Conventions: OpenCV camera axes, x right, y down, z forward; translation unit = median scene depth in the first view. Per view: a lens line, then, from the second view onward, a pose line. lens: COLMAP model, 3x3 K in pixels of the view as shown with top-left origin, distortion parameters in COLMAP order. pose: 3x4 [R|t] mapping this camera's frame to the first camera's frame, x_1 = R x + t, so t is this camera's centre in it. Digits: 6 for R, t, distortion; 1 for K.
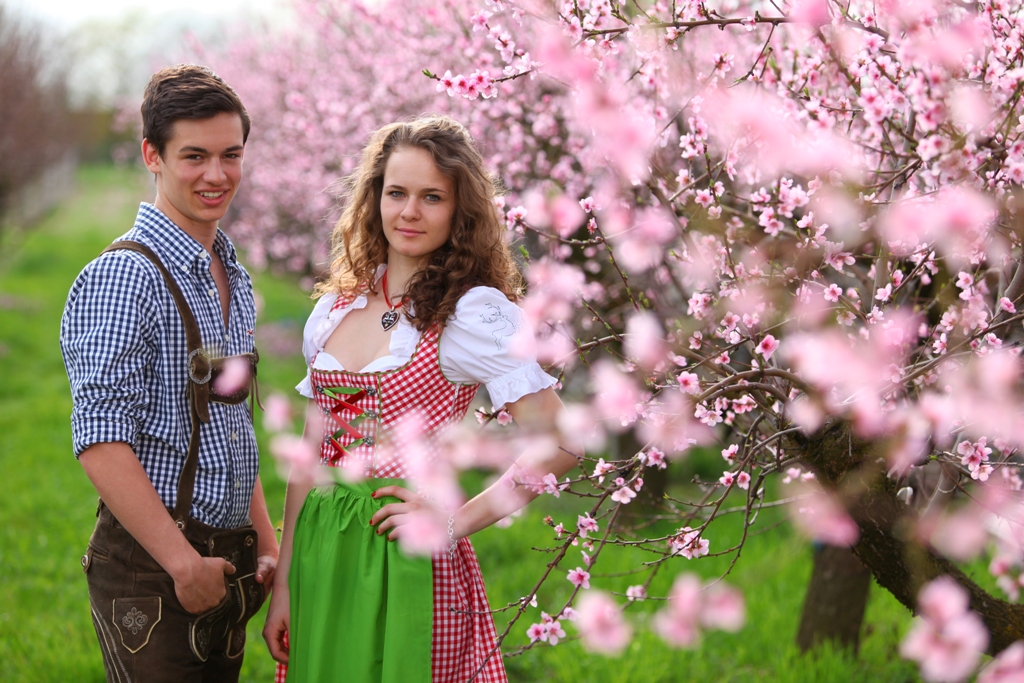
lens RADIAL K [[3215.6, 0, 512.4], [0, 3215.6, 325.8], [0, 0, 1]] dist [-0.005199, 1.470168]
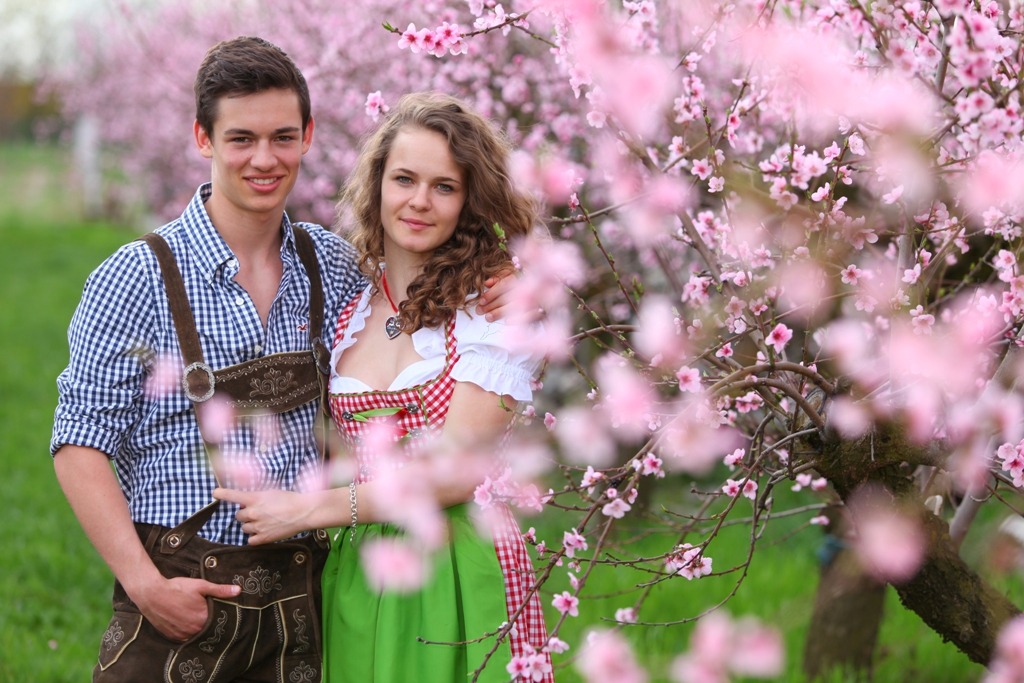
lens RADIAL K [[3482.3, 0, 512.0], [0, 3482.3, 341.5], [0, 0, 1]] dist [0.093034, 1.173193]
pose [[0.999903, -0.008041, 0.011341, -0.003625], [0.007956, 0.999940, 0.007527, 0.000000], [-0.011401, -0.007436, 0.999907, 0.049573]]
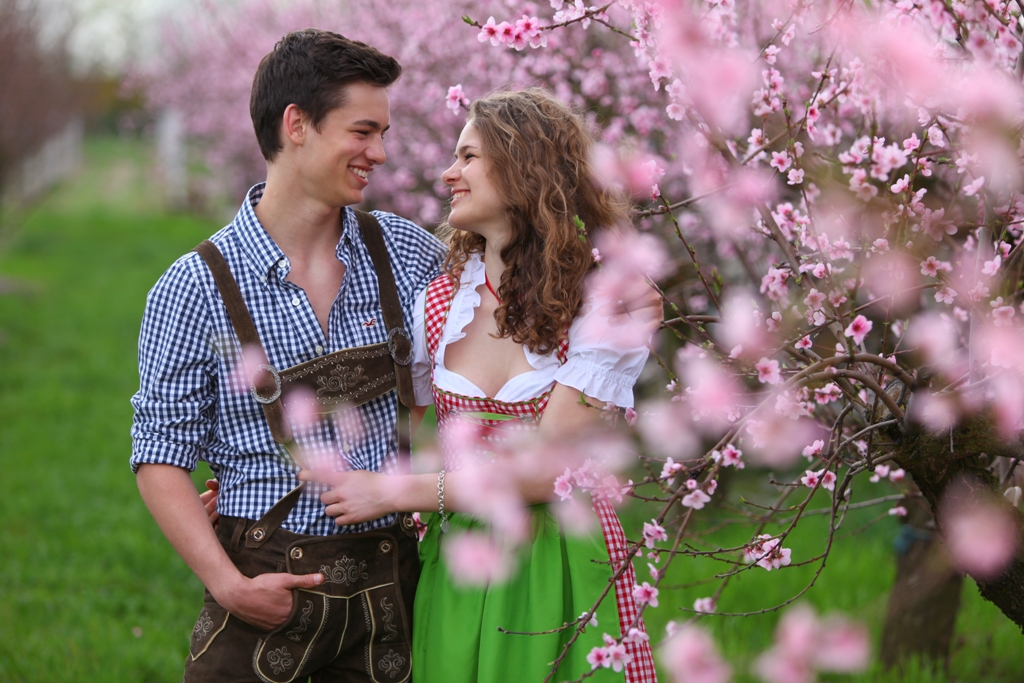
lens RADIAL K [[3429.9, 0, 512.0], [0, 3429.9, 341.5], [0, 0, 1]] dist [0.099107, 1.301314]
pose [[0.999908, -0.007752, -0.011101, -0.004269], [0.007864, 0.999918, 0.010079, -0.000181], [0.011022, -0.010165, 0.999888, 0.058558]]
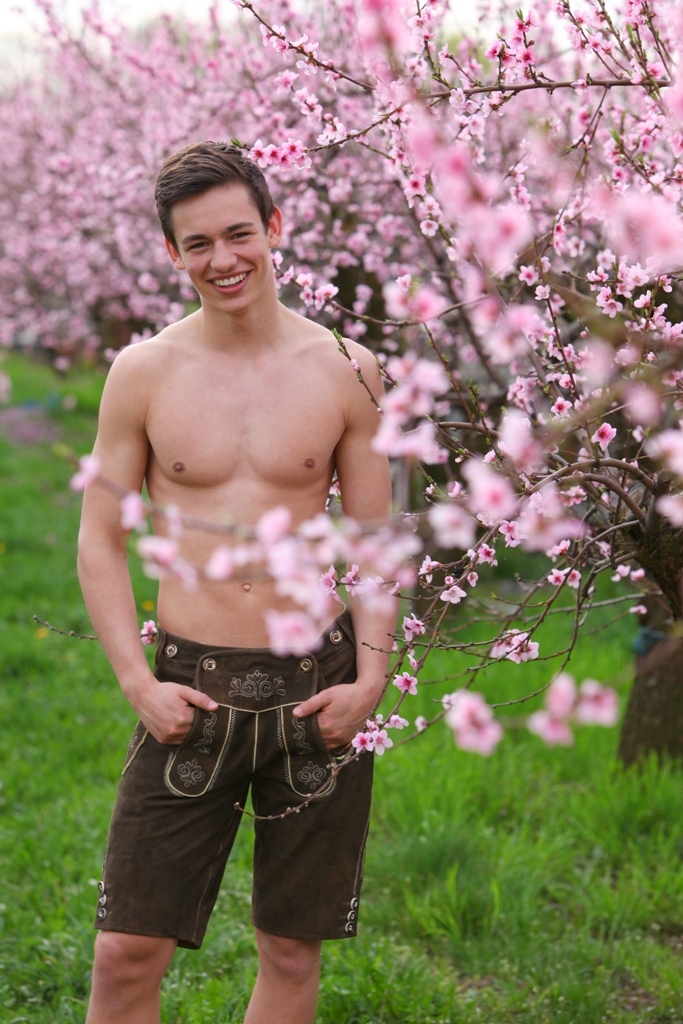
lens RADIAL K [[3692.1, 0, 341.5], [0, 3692.1, 512.0], [0, 0, 1]] dist [0.127659, -2.411088]
pose [[0.999728, -0.007007, 0.022226, -0.019197], [0.006361, 0.999559, 0.029002, -0.002658], [-0.022420, -0.028853, 0.999332, -0.067021]]
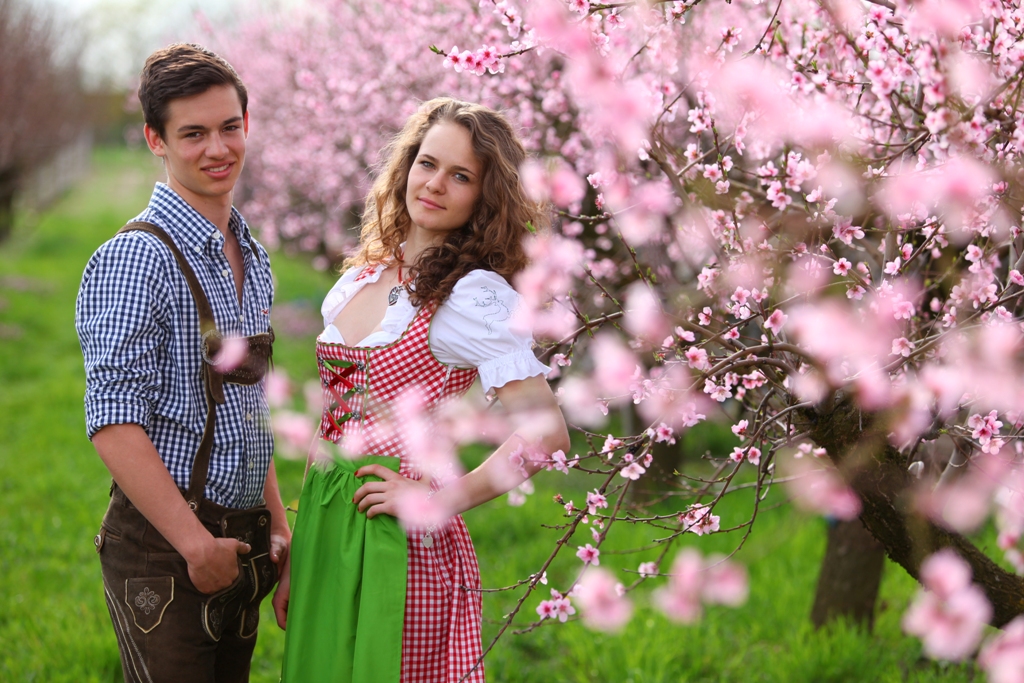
lens RADIAL K [[3215.6, 0, 512.4], [0, 3215.6, 325.8], [0, 0, 1]] dist [-0.005199, 1.470168]
pose [[0.999957, -0.007523, -0.005468, 0.002794], [0.007559, 0.999951, 0.006447, 0.000772], [0.005419, -0.006488, 0.999964, 0.003671]]
